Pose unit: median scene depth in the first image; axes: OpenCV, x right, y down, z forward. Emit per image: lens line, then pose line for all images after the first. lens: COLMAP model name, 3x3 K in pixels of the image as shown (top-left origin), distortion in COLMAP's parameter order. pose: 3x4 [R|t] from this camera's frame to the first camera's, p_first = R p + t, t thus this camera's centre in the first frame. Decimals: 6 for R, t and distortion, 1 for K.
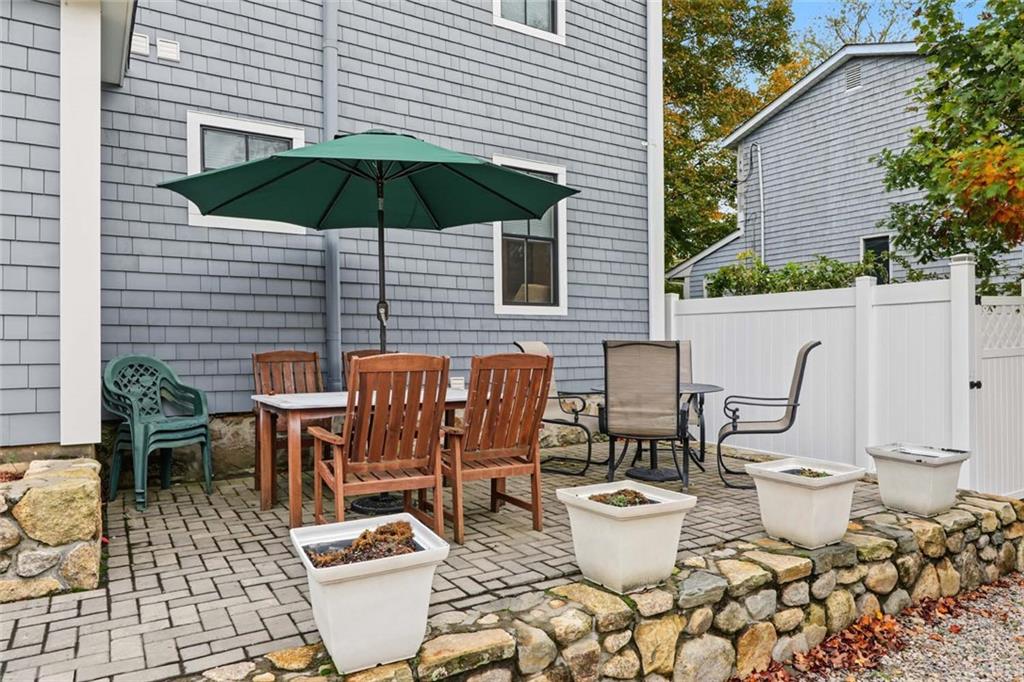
lens RADIAL K [[689.8, 0, 512.0], [0, 689.8, 341.0], [0, 0, 1]] dist [0.003108, 0.000087]
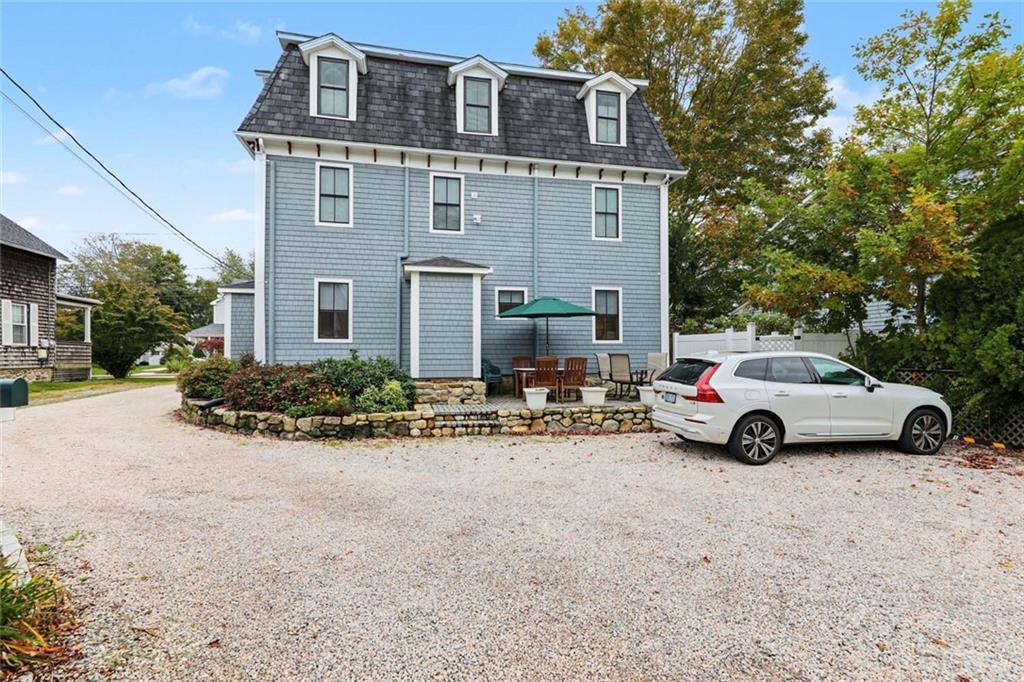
lens RADIAL K [[501.3, 0, 510.5], [0, 501.3, 347.1], [0, 0, 1]] dist [0.000245, 0.000012]
pose [[0.942430, -0.003602, -0.334385, 0.441994], [0.001513, 0.999978, -0.006505, -0.014959], [0.334401, 0.005625, 0.942414, -1.338161]]
